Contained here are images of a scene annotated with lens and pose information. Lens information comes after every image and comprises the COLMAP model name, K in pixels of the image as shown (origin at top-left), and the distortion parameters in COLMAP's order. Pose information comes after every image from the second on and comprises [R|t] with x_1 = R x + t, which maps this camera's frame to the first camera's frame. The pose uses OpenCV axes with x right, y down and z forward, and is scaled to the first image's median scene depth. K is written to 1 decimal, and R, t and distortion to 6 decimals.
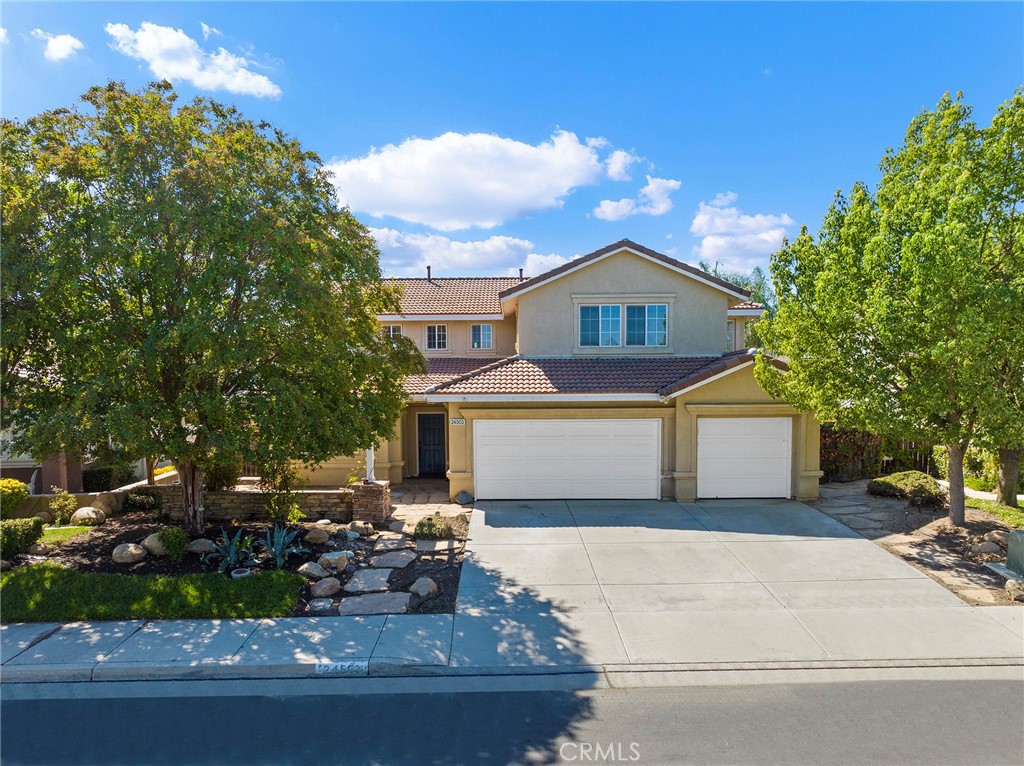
lens RADIAL K [[700.0, 0, 513.5], [0, 700.0, 403.8], [0, 0, 1]] dist [-0.031730, -0.000486]
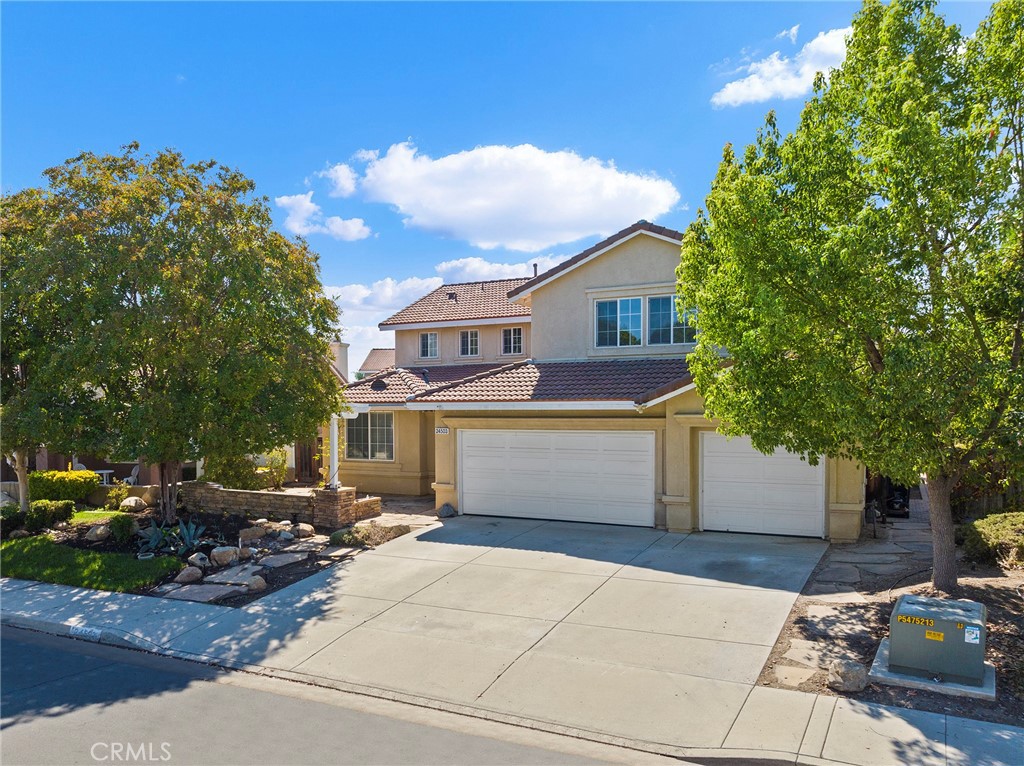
lens RADIAL K [[806.3, 0, 497.3], [0, 806.3, 385.2], [0, 0, 1]] dist [-0.032108, -0.007139]
pose [[0.884235, -0.011510, -0.466900, 0.645745], [-0.005270, 0.999387, -0.034617, 0.001029], [0.467012, 0.033070, 0.883632, 0.072829]]
